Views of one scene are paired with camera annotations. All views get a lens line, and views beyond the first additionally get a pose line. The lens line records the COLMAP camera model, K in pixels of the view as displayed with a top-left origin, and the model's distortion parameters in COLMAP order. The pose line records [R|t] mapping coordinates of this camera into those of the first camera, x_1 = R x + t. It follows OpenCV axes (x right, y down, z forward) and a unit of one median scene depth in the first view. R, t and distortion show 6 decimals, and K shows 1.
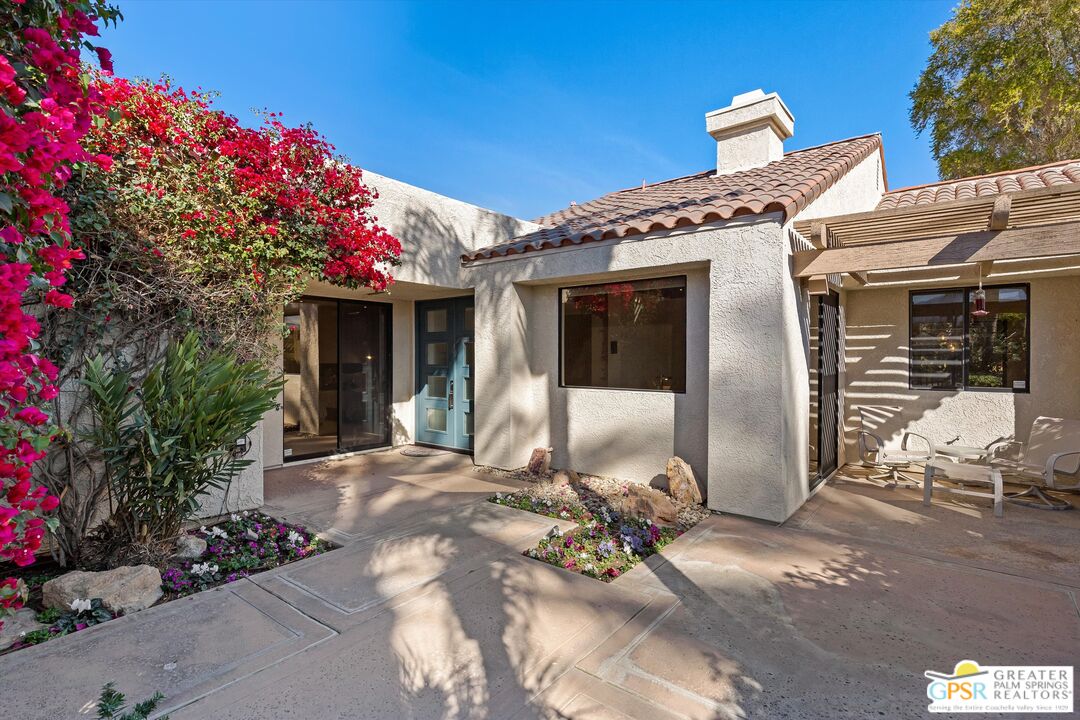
lens RADIAL K [[524.9, 0, 547.5], [0, 524.9, 371.8], [0, 0, 1]] dist [0.001151, 0.000182]
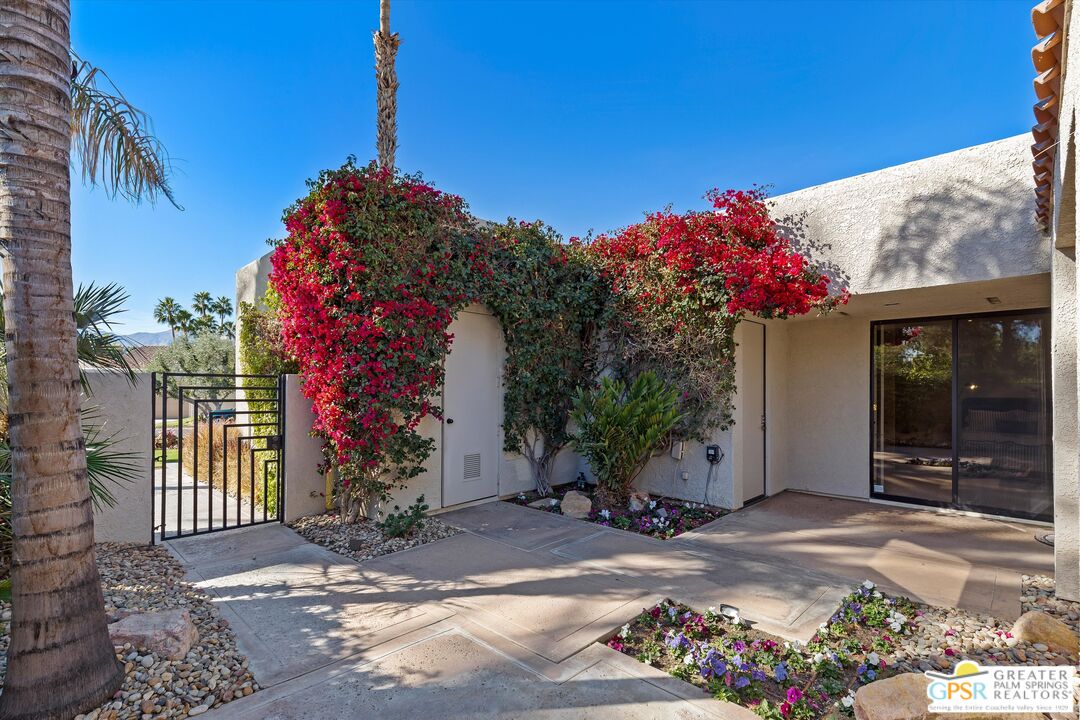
lens RADIAL K [[524.9, 0, 547.5], [0, 524.9, 371.8], [0, 0, 1]] dist [0.001151, 0.000182]
pose [[-0.116313, -0.024073, -0.992921, 0.945177], [-0.040671, 0.998983, -0.019455, -0.022713], [0.992380, 0.038120, -0.117174, 0.949370]]
